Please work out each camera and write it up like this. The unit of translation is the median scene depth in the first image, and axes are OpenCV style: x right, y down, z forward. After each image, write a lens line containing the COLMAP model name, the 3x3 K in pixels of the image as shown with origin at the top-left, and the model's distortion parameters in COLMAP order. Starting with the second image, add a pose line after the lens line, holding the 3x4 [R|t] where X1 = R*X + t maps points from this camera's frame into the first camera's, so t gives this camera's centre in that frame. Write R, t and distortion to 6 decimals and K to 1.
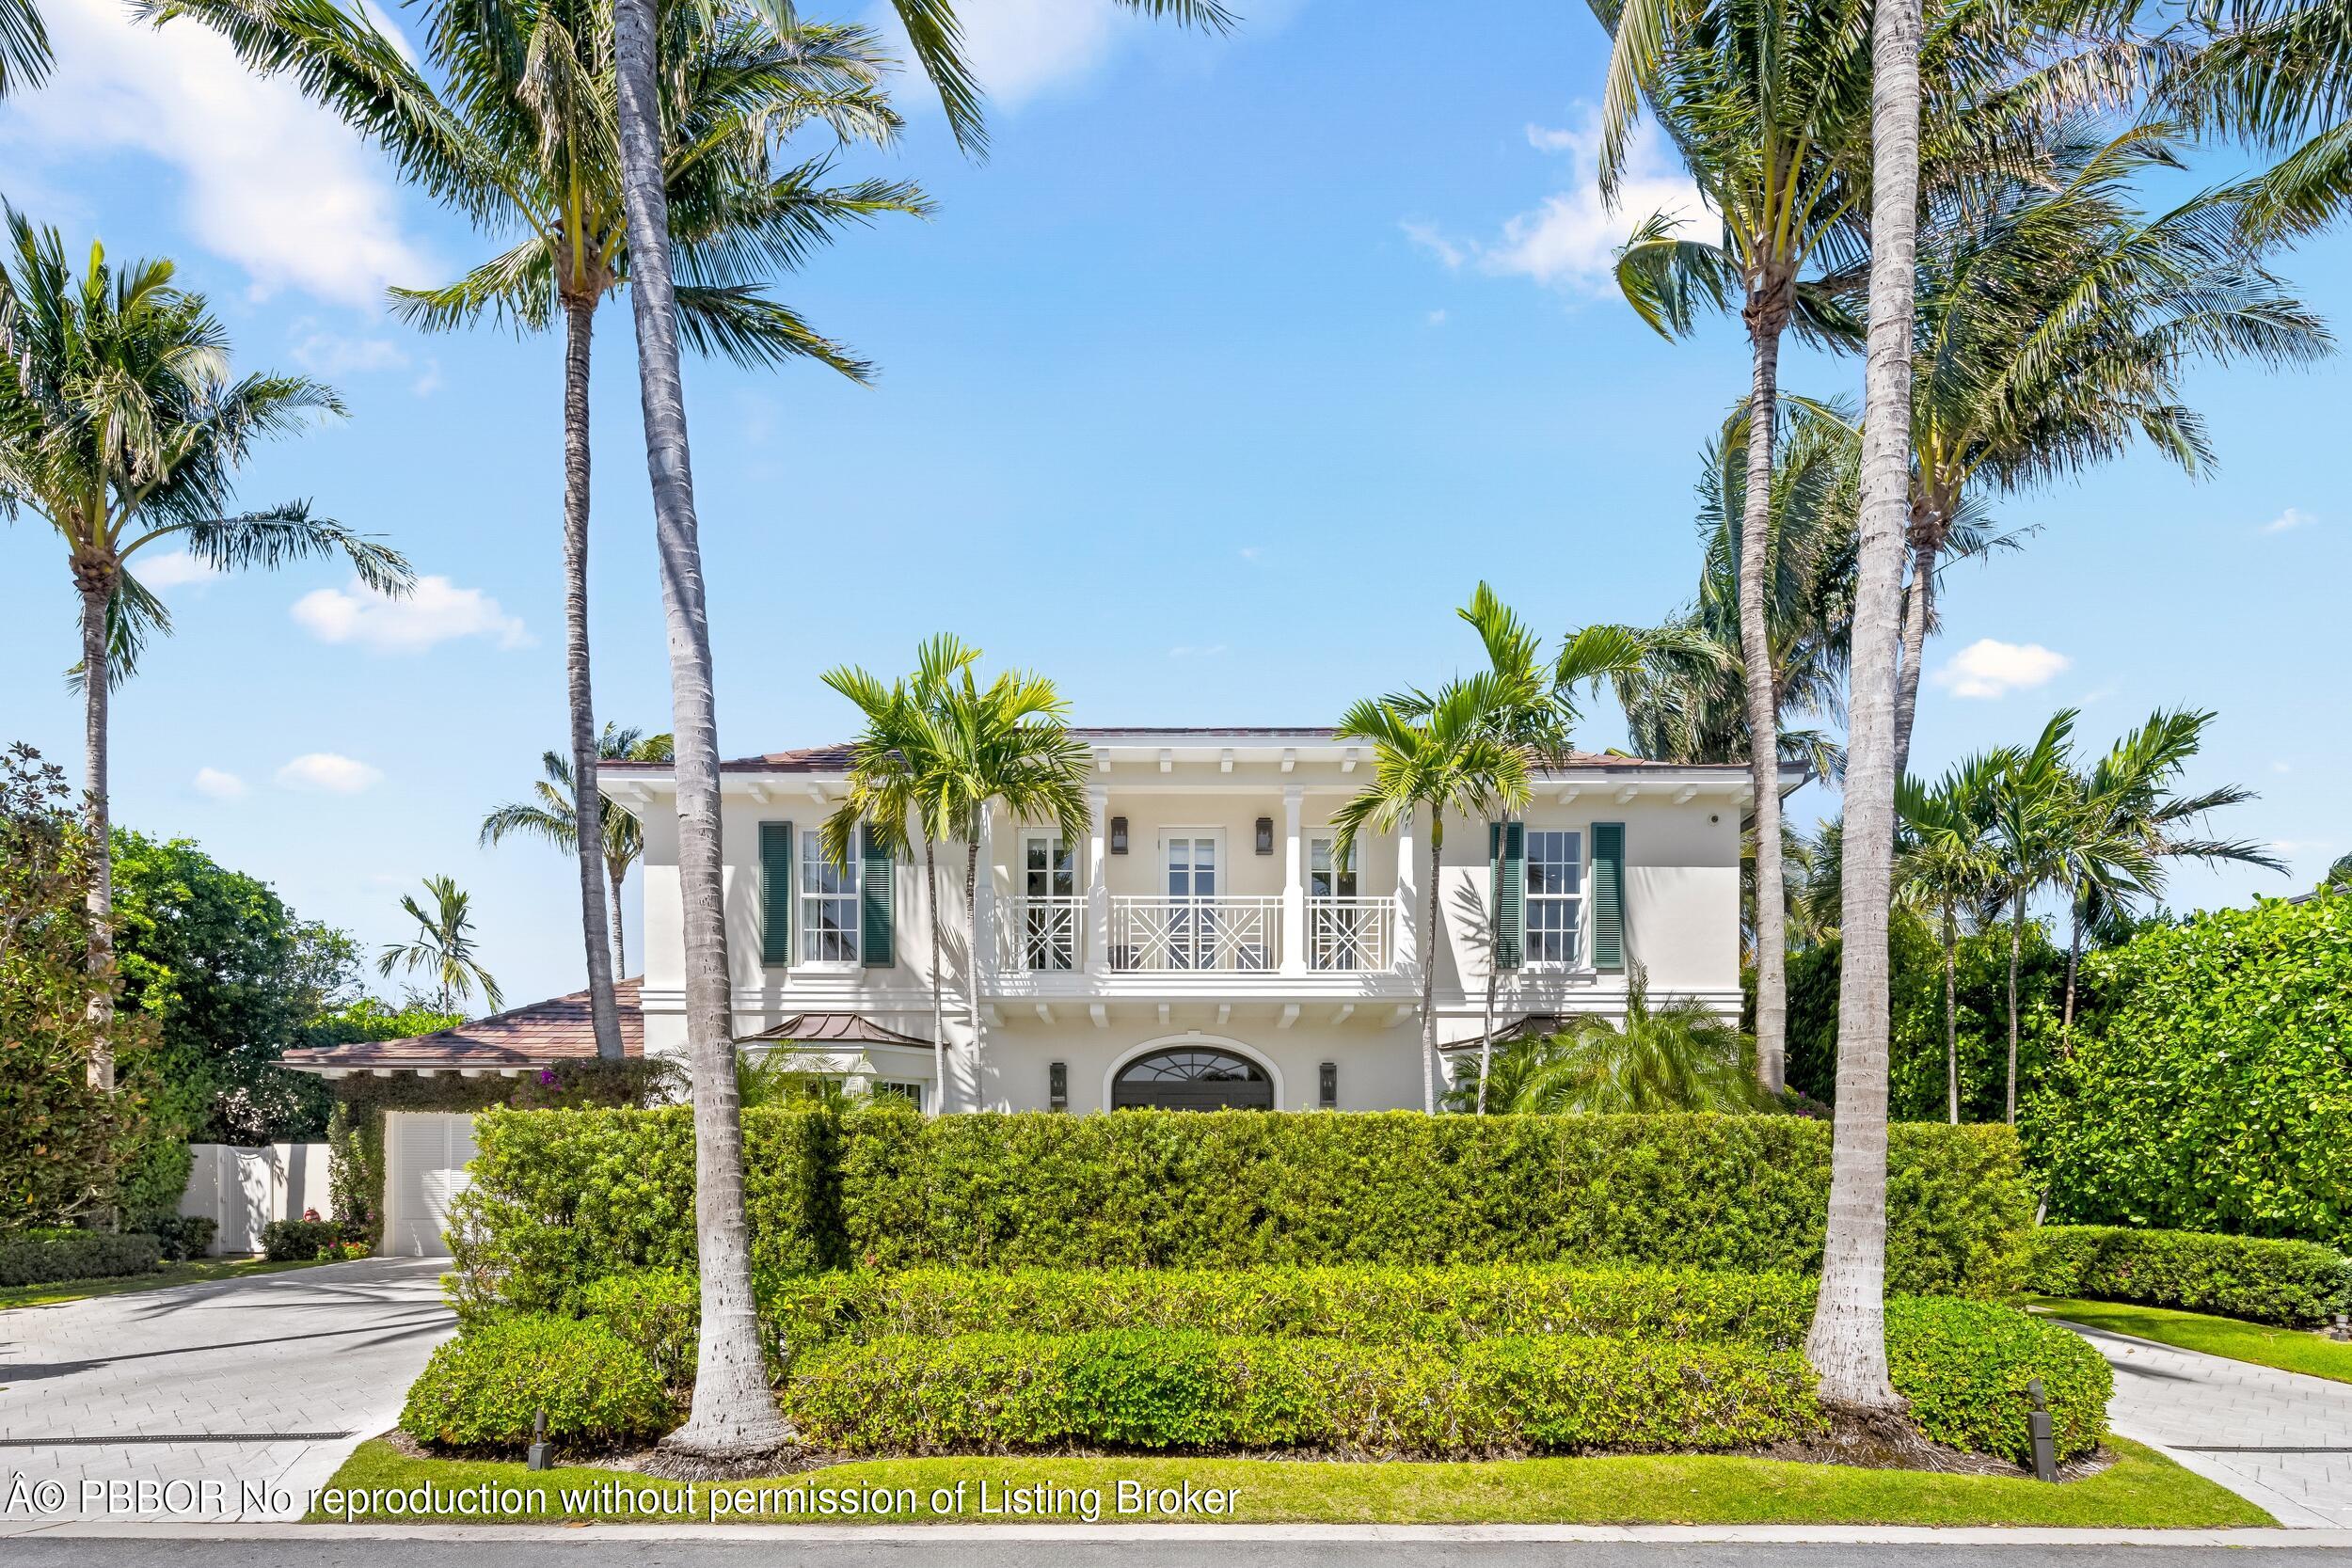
lens RADIAL K [[1093.7, 0, 1185.9], [0, 1093.7, 816.2], [0, 0, 1]] dist [0.001075, 0.000373]
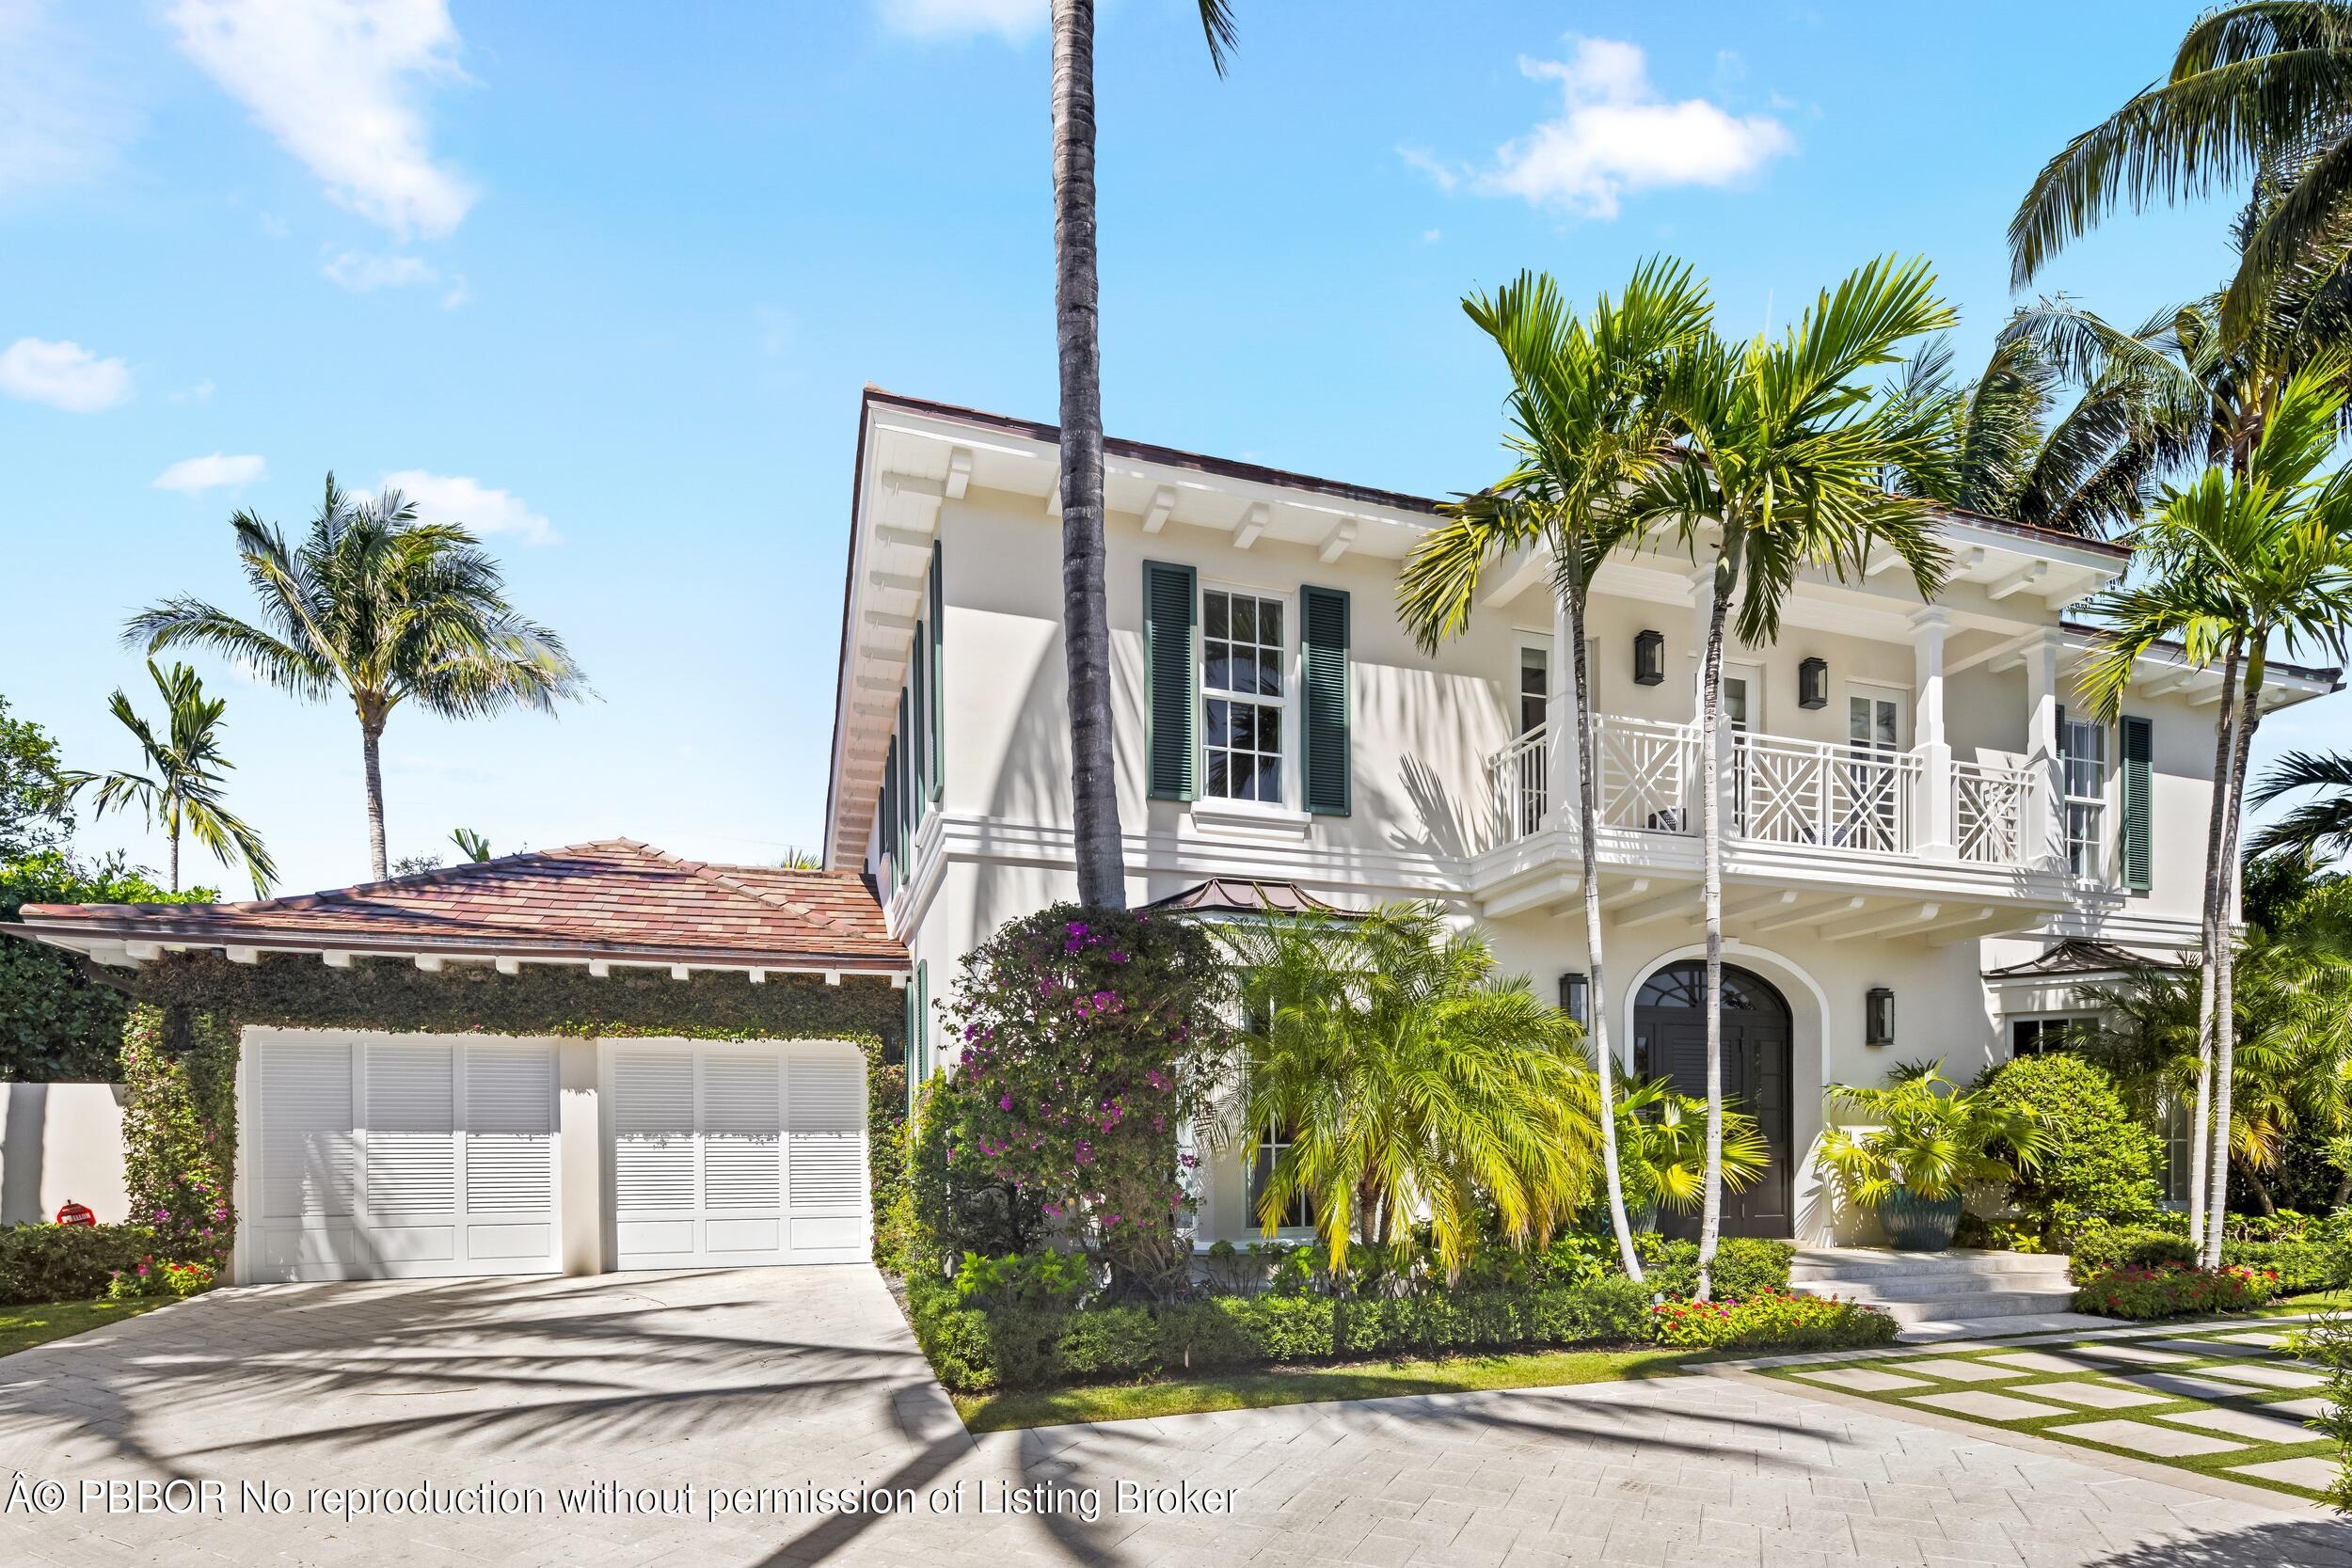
lens RADIAL K [[1093.7, 0, 1185.9], [0, 1093.7, 816.2], [0, 0, 1]] dist [0.001075, 0.000373]
pose [[0.953510, 0.084419, 0.289297, -0.534947], [-0.091751, 0.995711, 0.011852, 0.137025], [-0.287056, -0.037844, 0.957166, 0.404685]]
